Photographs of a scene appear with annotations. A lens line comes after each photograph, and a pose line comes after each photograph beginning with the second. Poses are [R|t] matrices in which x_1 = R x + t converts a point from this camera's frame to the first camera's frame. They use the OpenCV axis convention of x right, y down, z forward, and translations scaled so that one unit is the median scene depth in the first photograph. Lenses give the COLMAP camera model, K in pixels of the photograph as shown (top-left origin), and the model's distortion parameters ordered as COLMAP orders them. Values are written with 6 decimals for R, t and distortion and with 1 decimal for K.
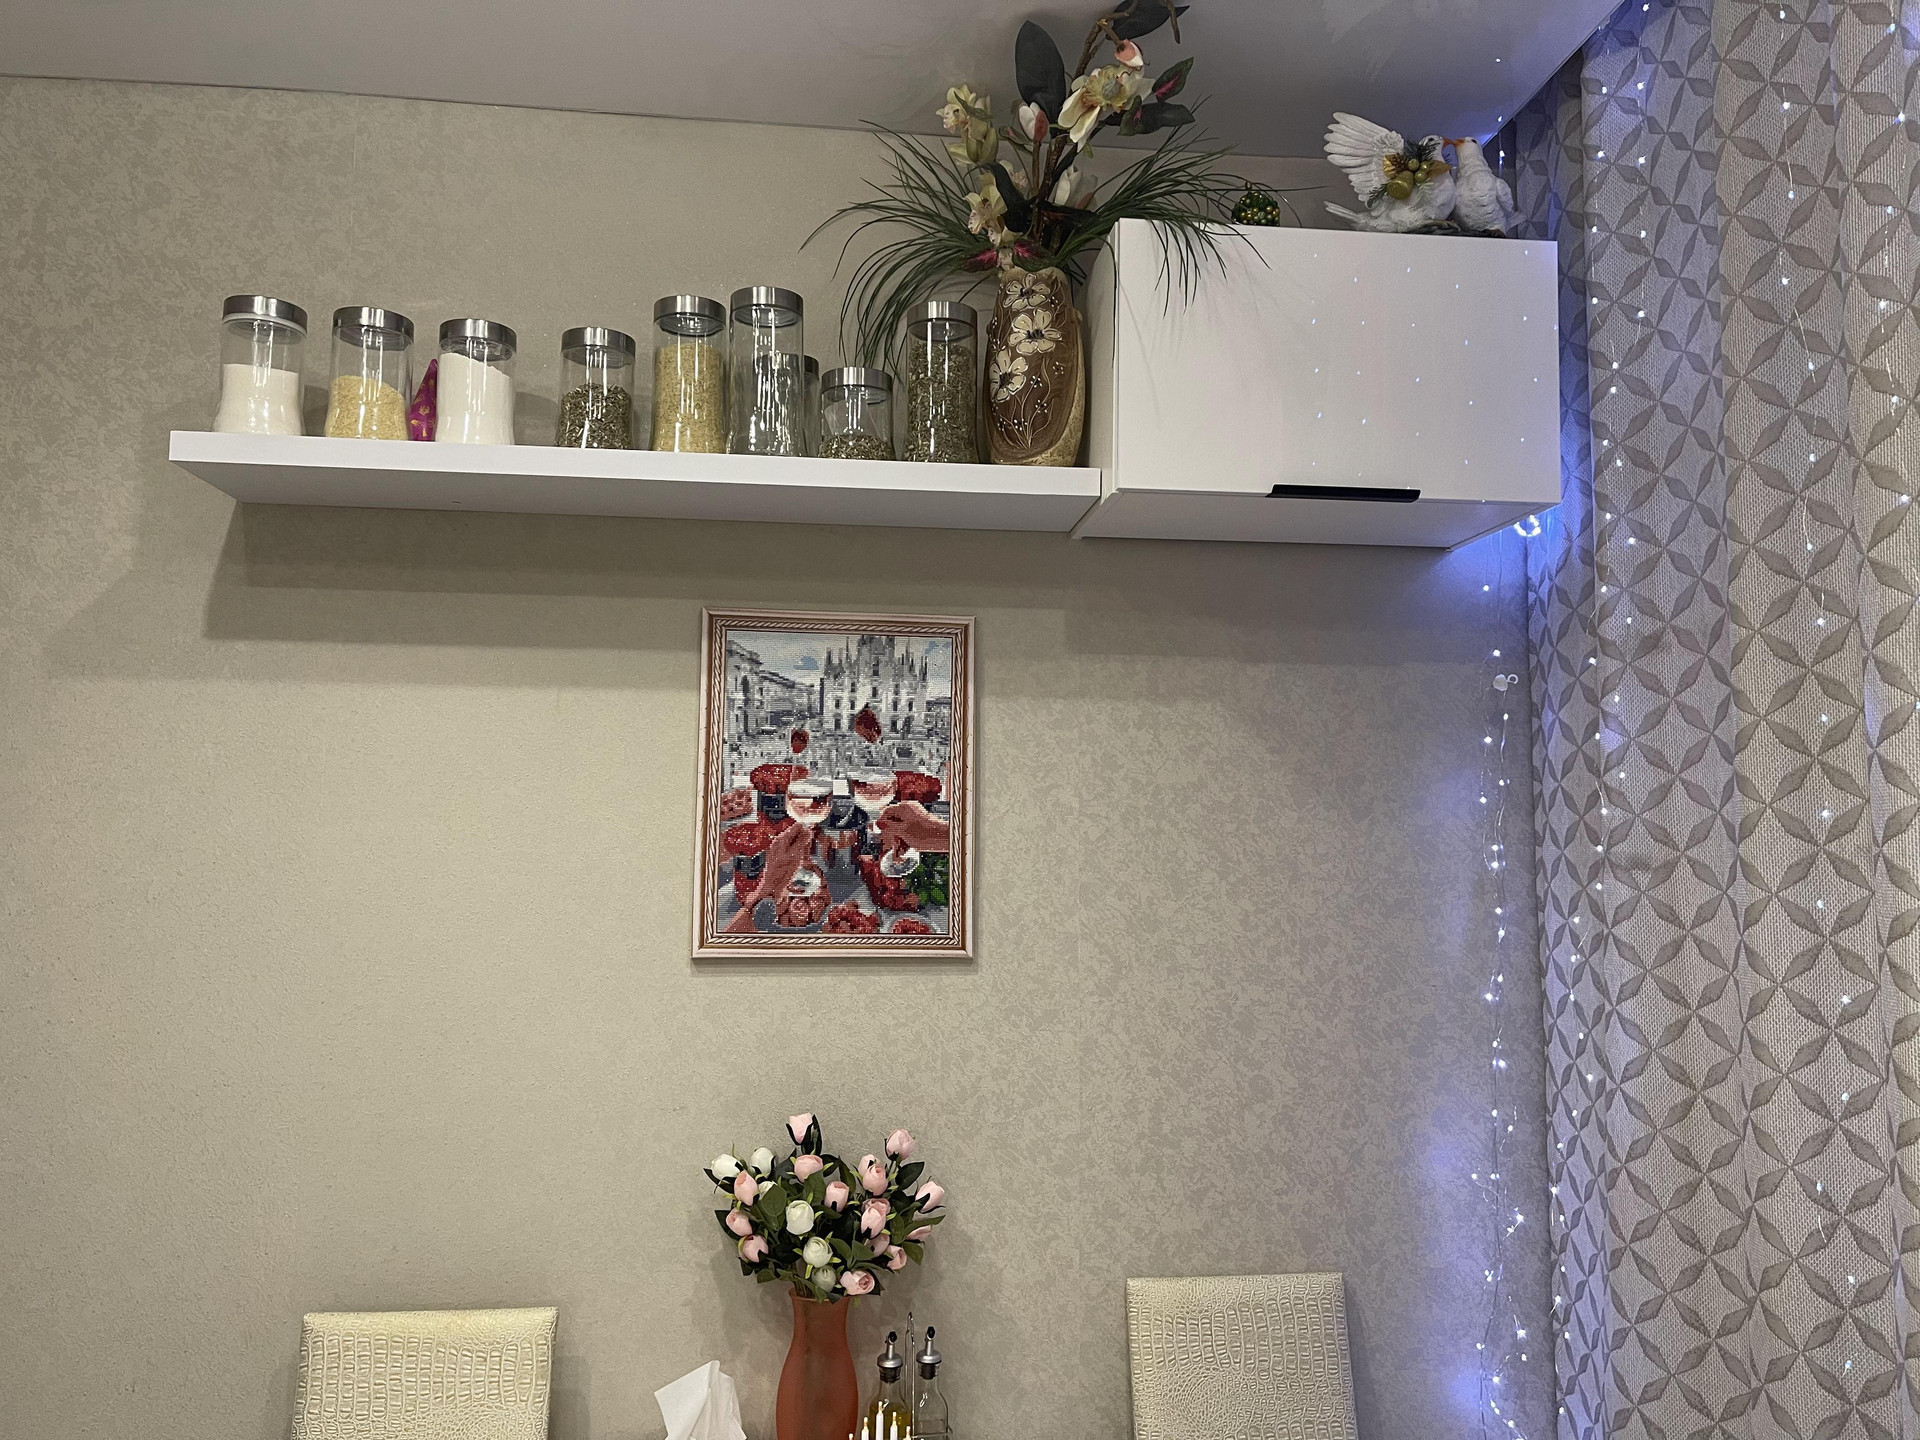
lens RADIAL K [[1452.3, 0, 957.9], [0, 1452.3, 706.2], [0, 0, 1]] dist [0.073386, -0.085263]
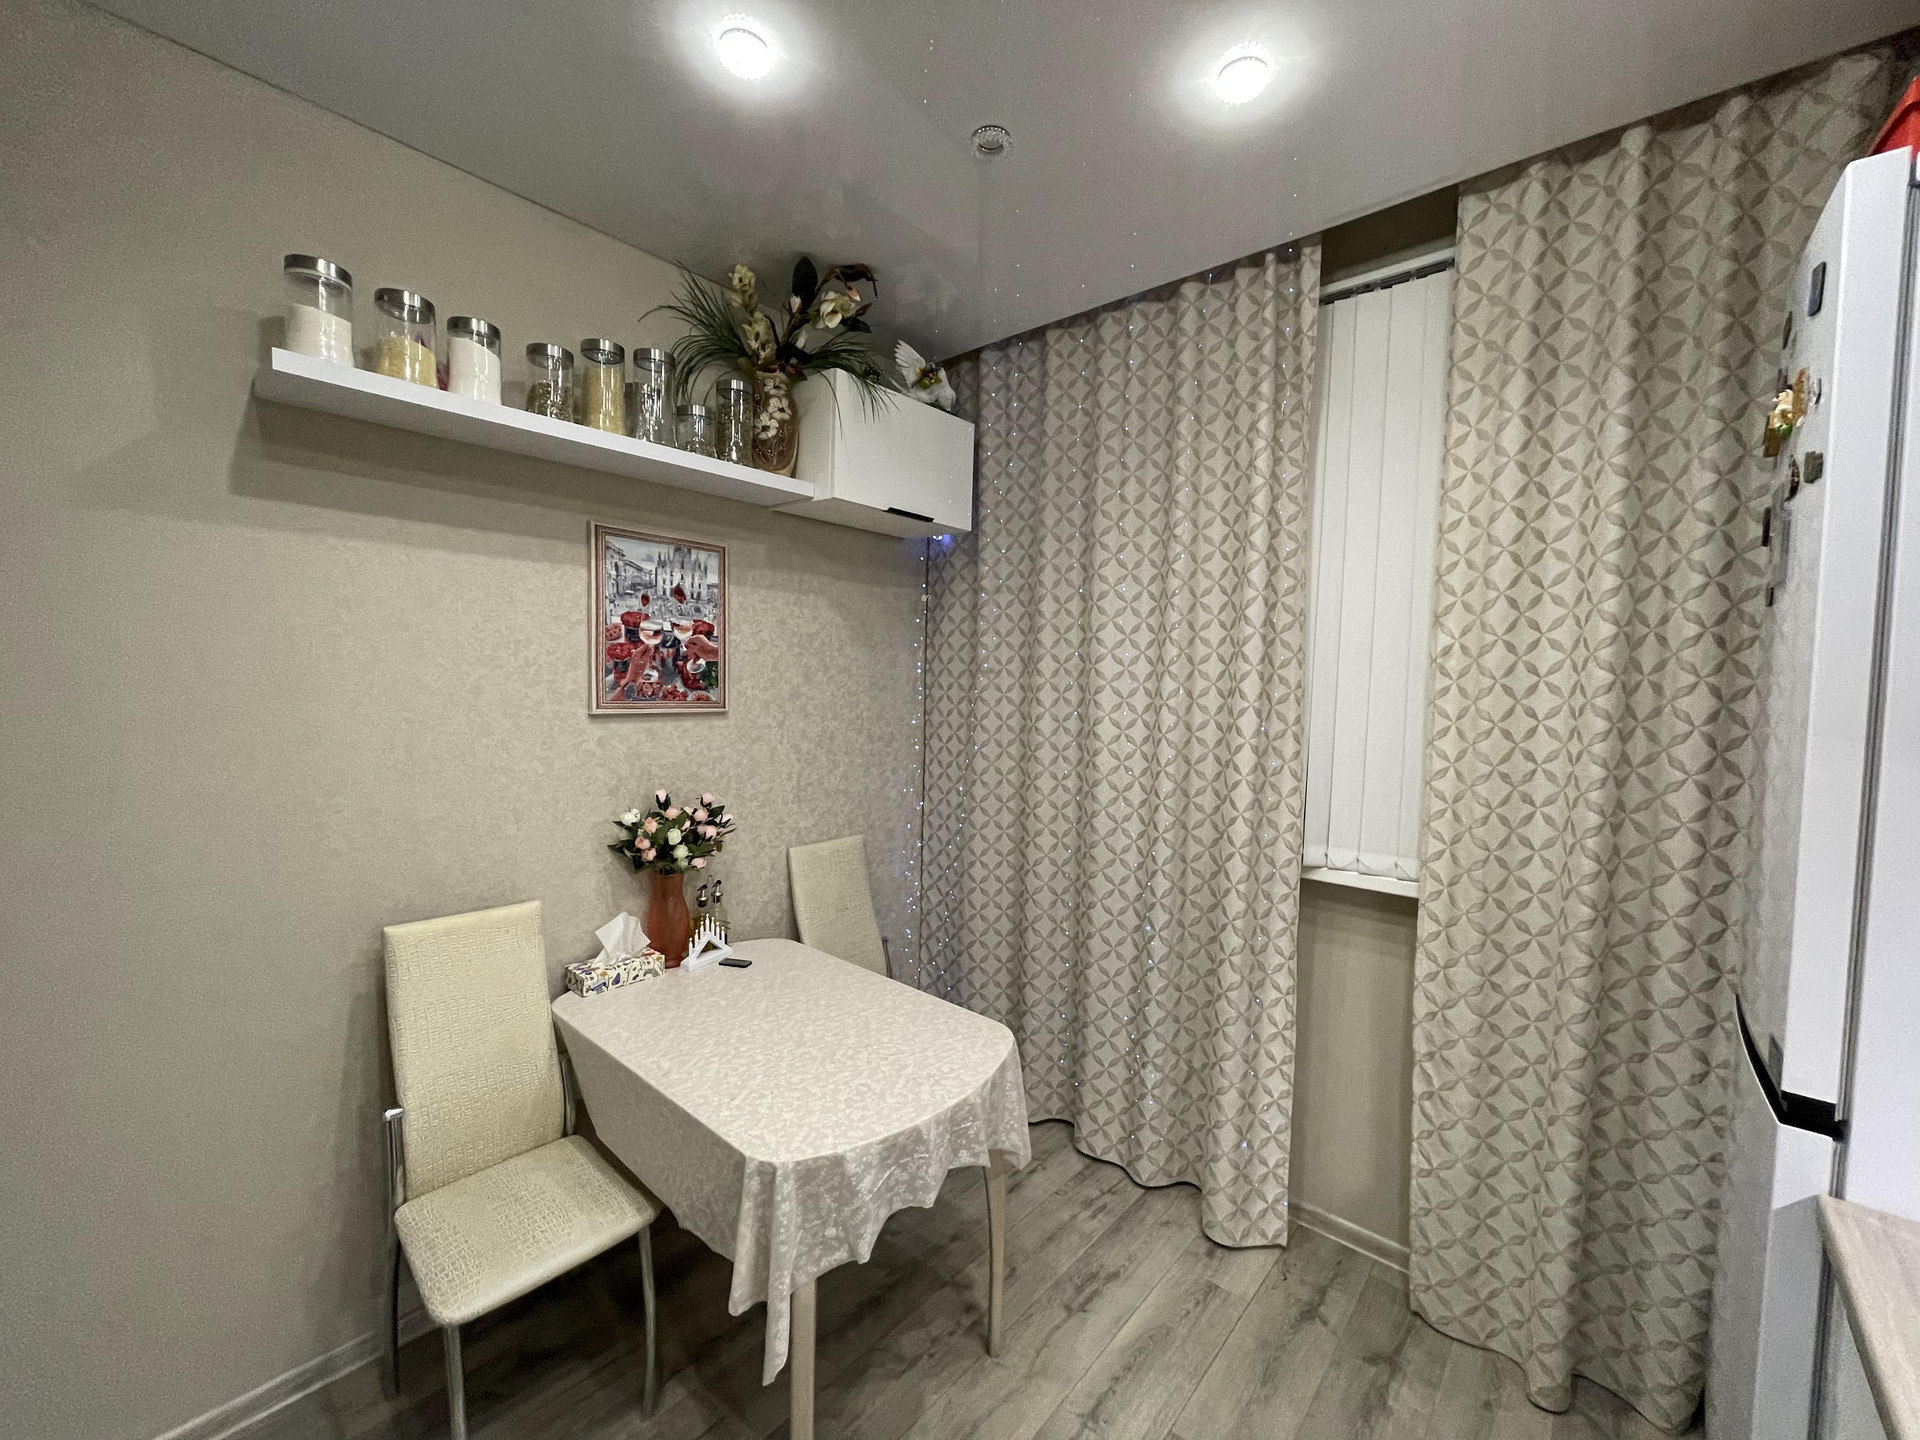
lens RADIAL K [[775.5, 0, 964.4], [0, 775.5, 723.4], [0, 0, 1]] dist [-0.005096, 0.001903]
pose [[0.736276, -0.029988, 0.676017, -0.491421], [-0.084786, 0.987056, 0.136129, 0.009937], [-0.671349, -0.157545, 0.724203, -0.029161]]
